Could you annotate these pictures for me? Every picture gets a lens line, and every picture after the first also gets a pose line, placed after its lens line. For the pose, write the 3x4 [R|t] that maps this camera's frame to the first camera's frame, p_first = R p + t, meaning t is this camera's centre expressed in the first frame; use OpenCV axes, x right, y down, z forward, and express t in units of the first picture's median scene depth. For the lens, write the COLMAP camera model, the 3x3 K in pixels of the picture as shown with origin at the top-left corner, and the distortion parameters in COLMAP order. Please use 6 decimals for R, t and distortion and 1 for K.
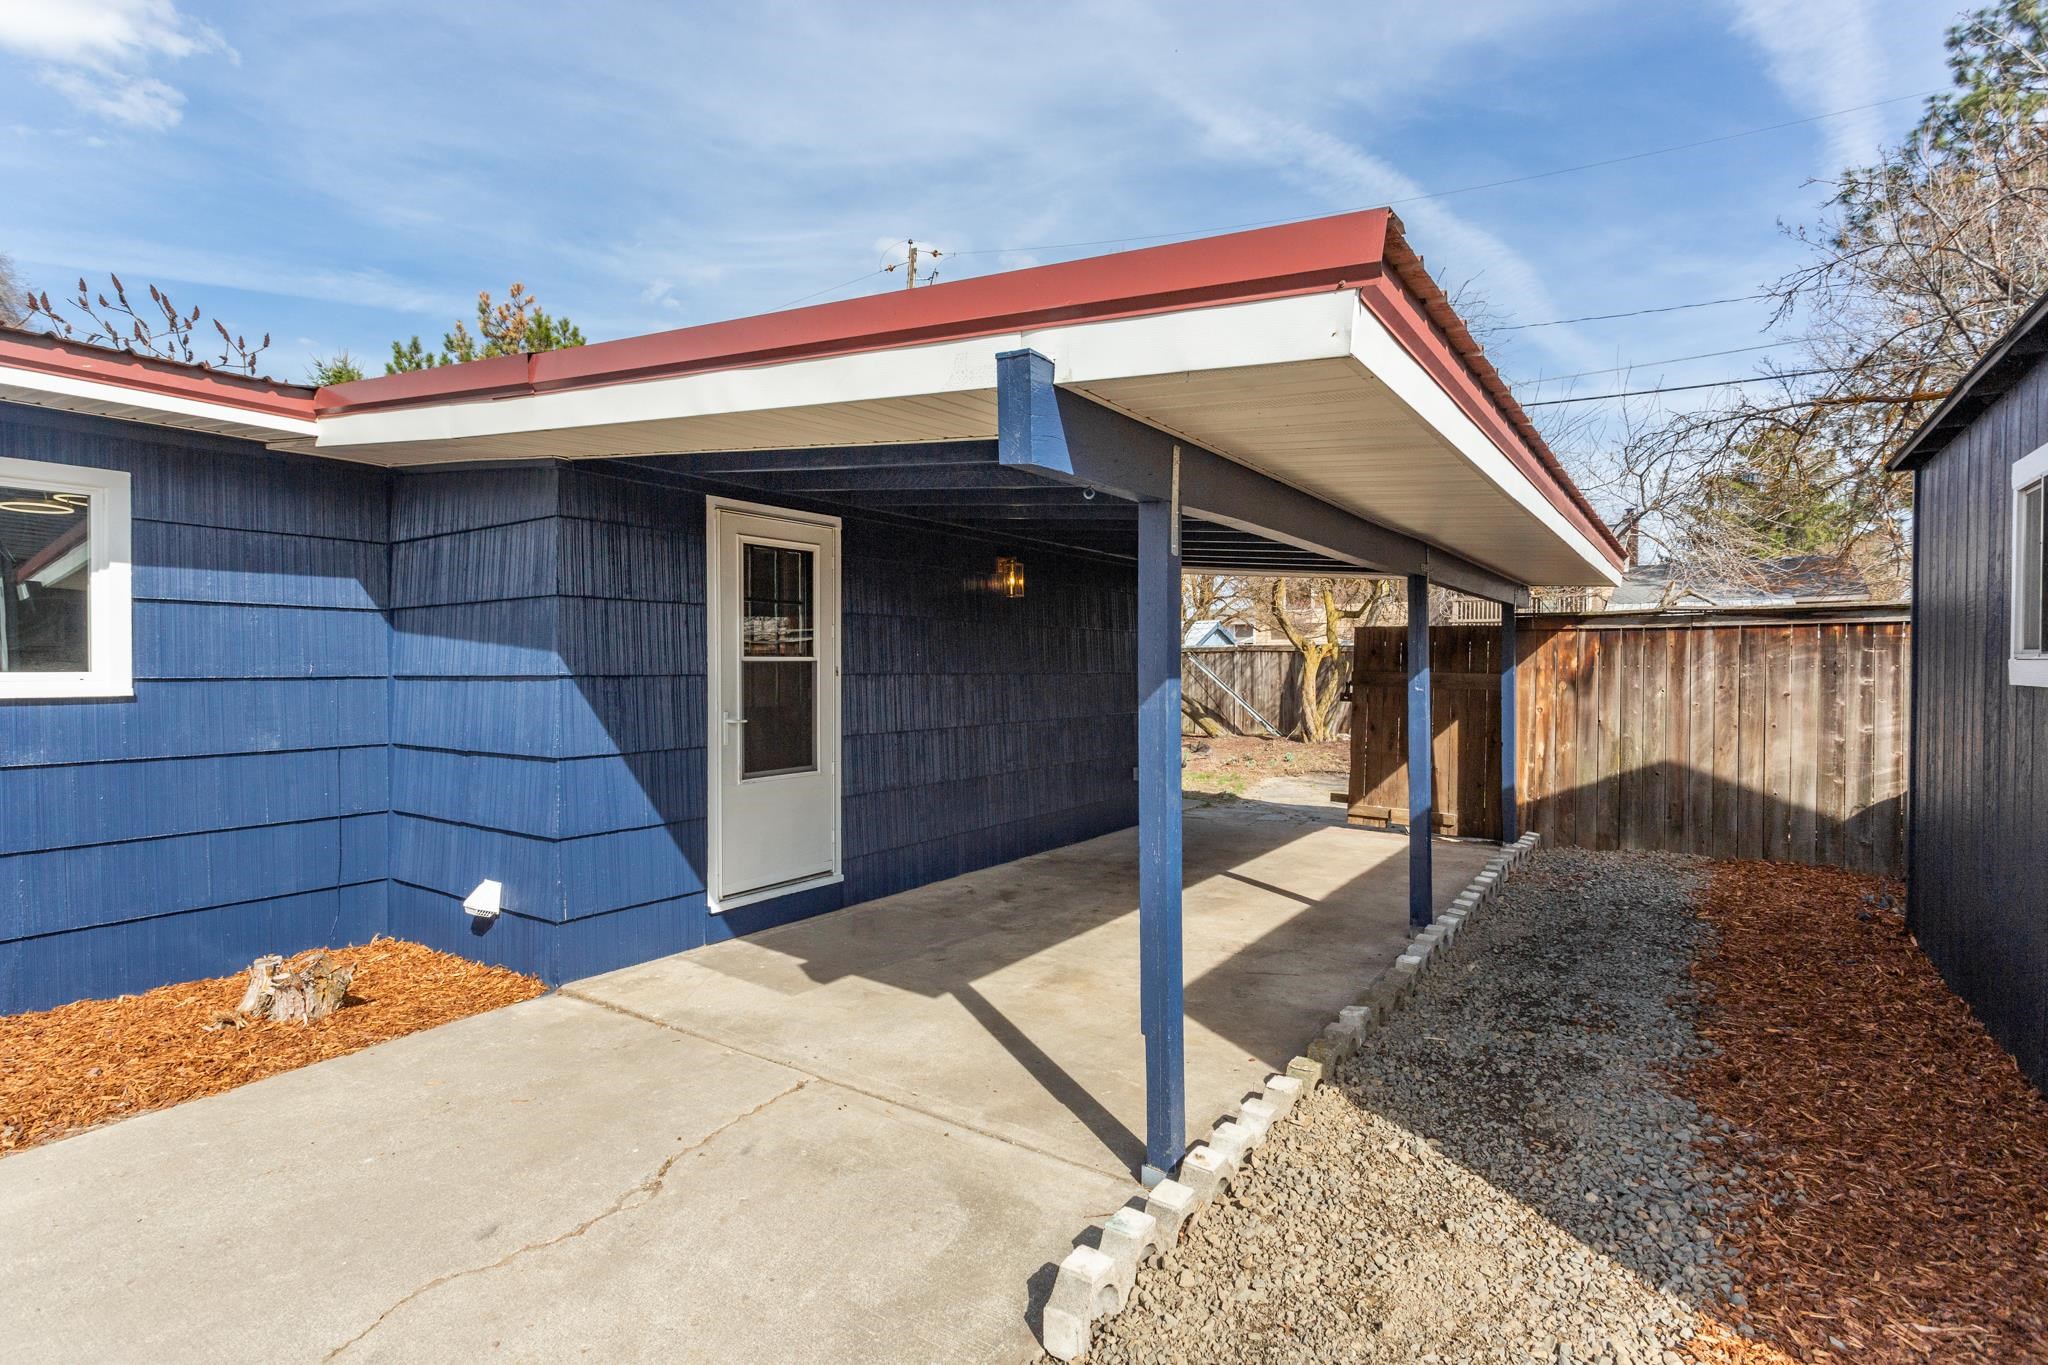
lens RADIAL K [[961.2, 0, 1022.1], [0, 961.2, 677.5], [0, 0, 1]] dist [0.003351, 0.000148]
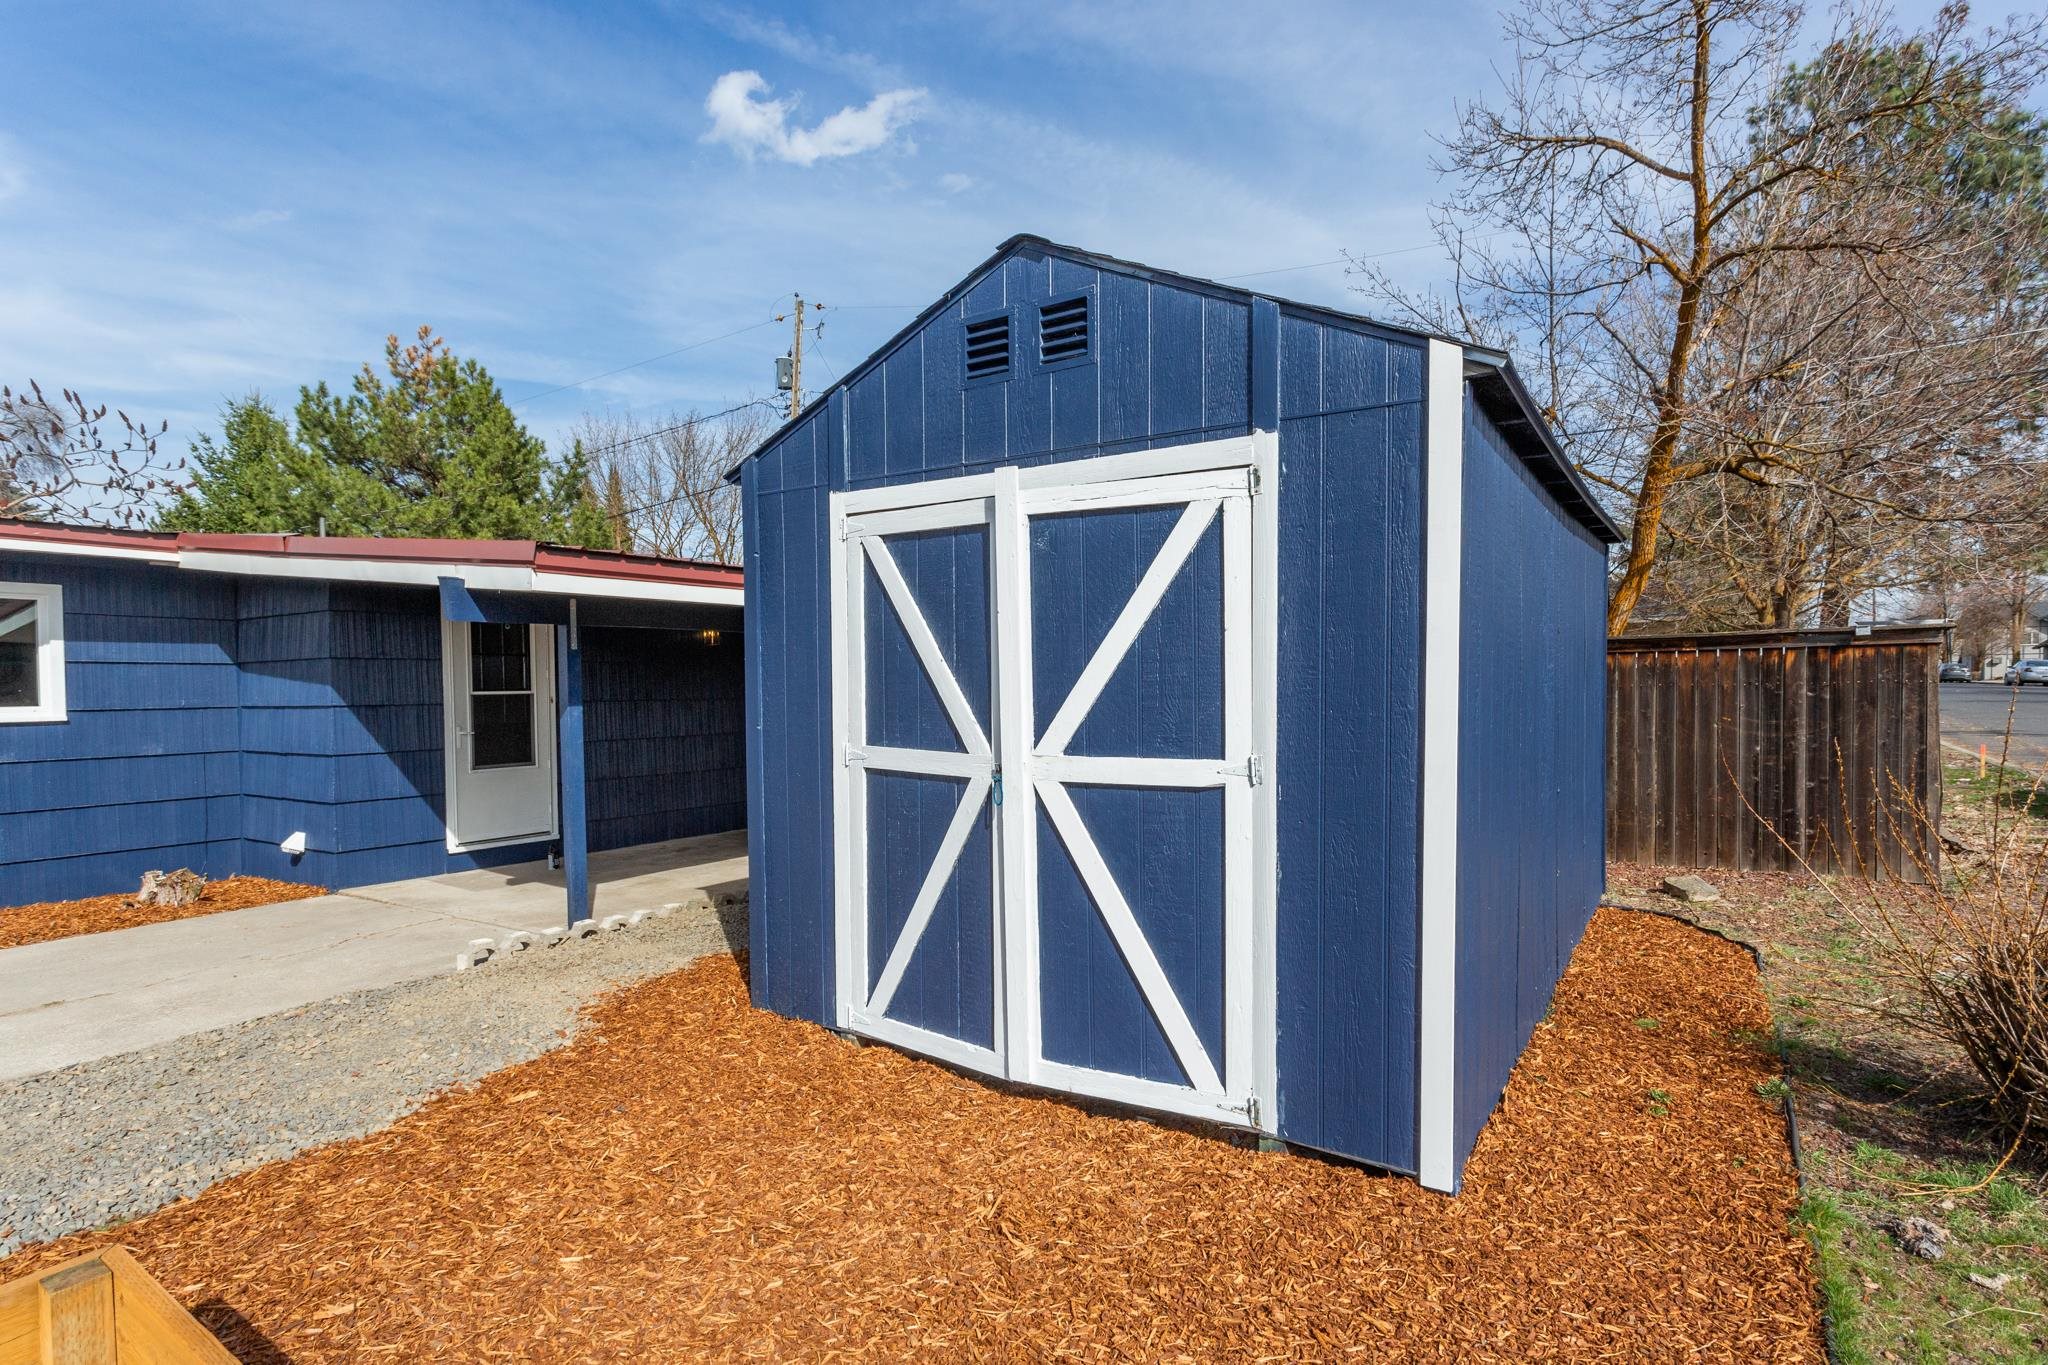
lens RADIAL K [[1015.6, 0, 1061.2], [0, 1015.6, 712.4], [0, 0, 1]] dist [0.006696, 0.001193]
pose [[0.999281, -0.010549, 0.036409, 0.628359], [0.009956, 0.999815, 0.016432, -0.006243], [-0.036576, -0.016057, 0.999202, -0.713779]]
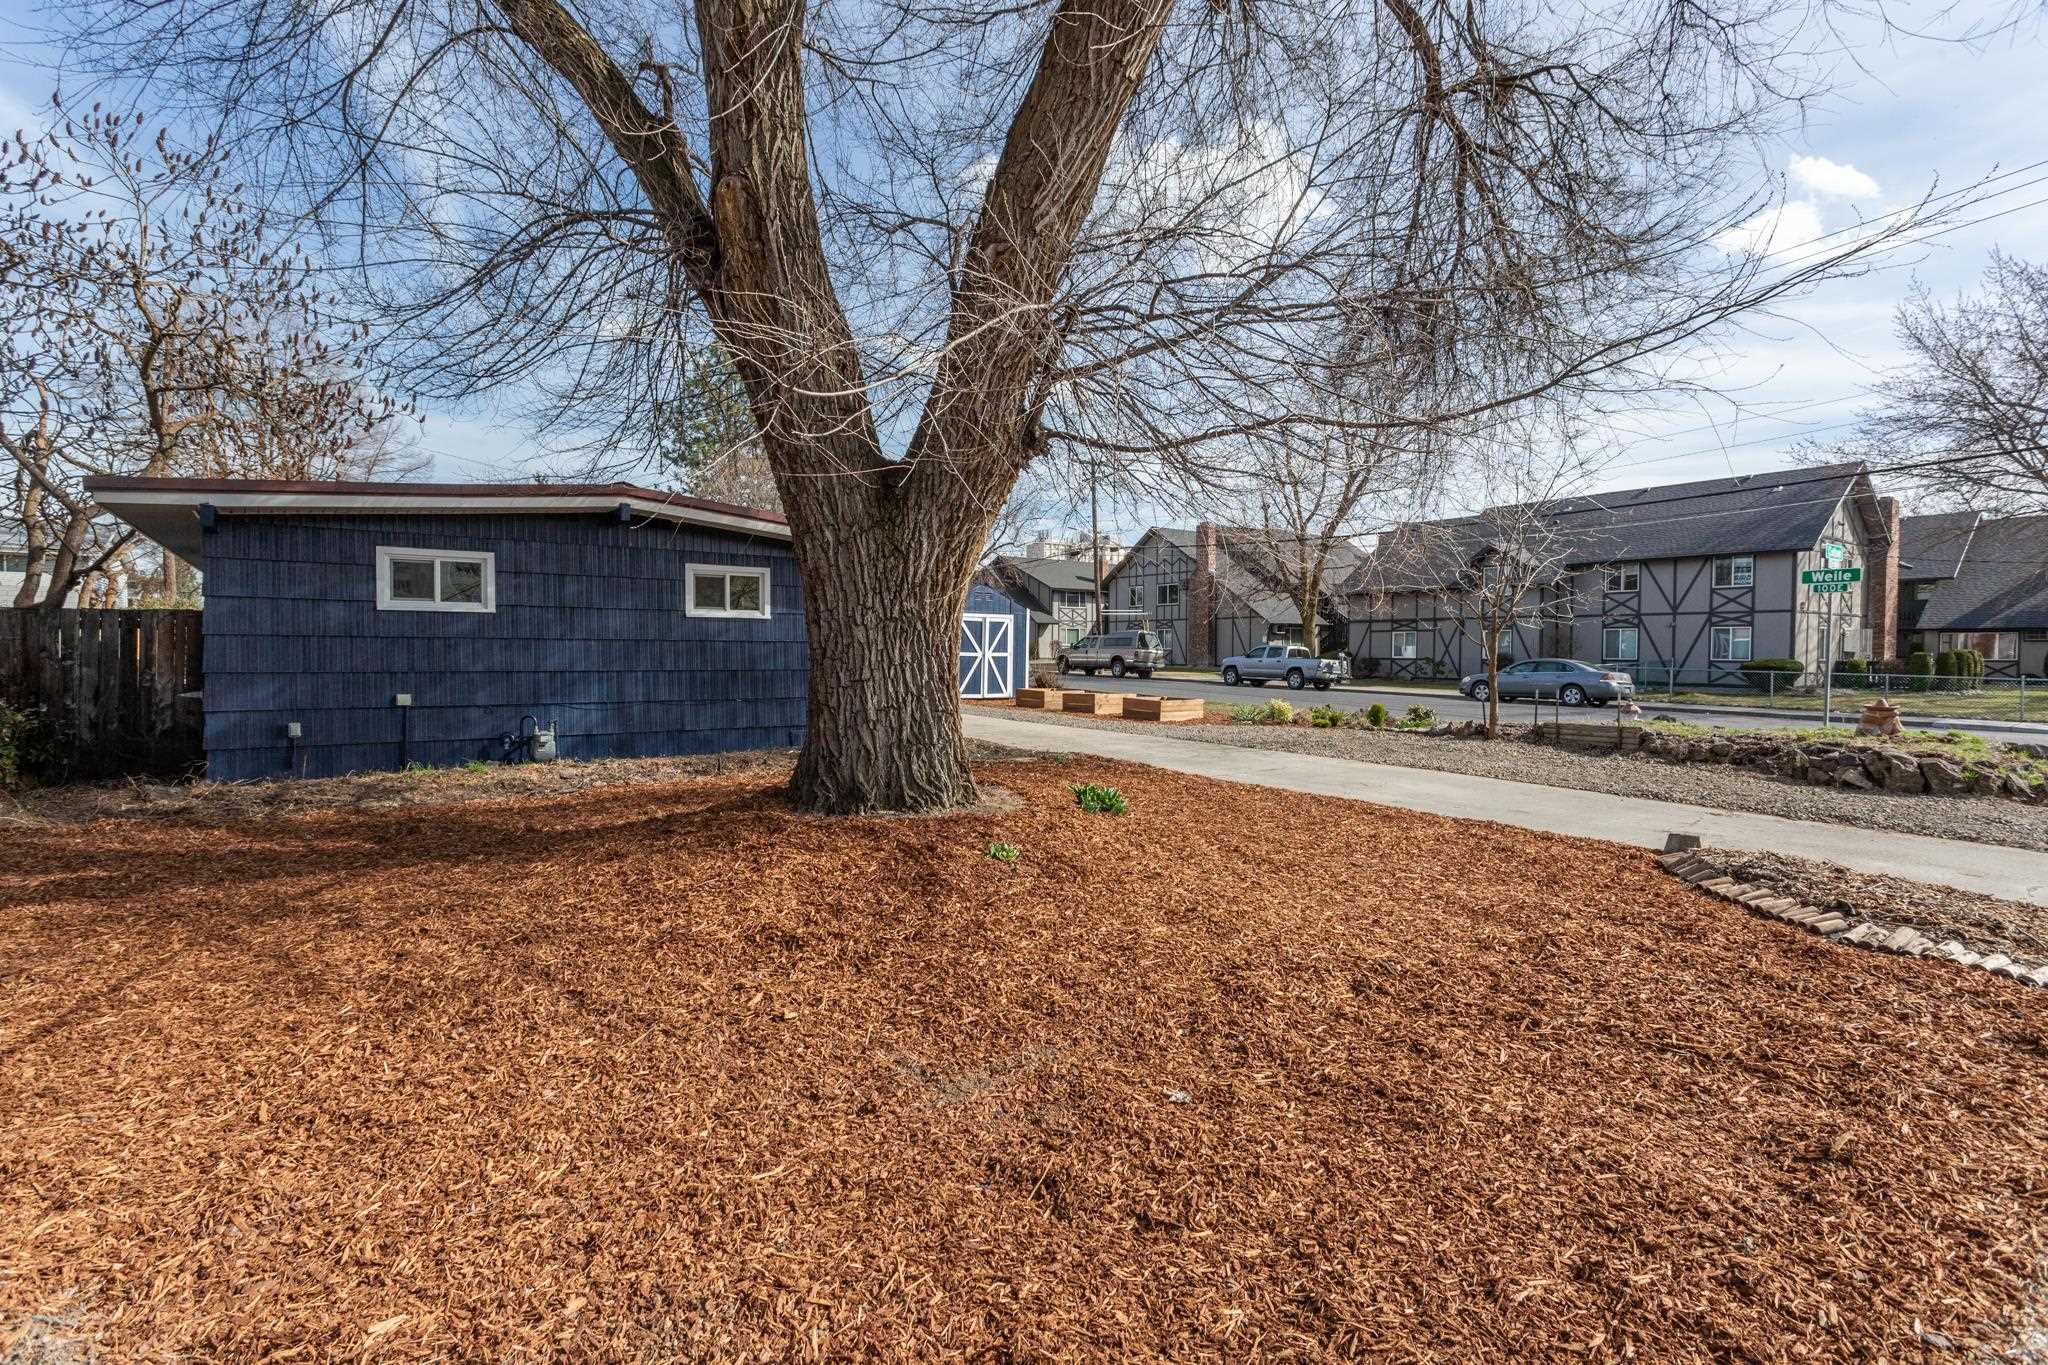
lens RADIAL K [[961.2, 0, 1022.1], [0, 961.2, 677.5], [0, 0, 1]] dist [0.003351, 0.000148]
pose [[0.333360, -0.023913, 0.942496, -4.293867], [0.024786, 0.999555, 0.016594, 0.088134], [-0.942474, 0.017829, 0.333805, -1.913800]]
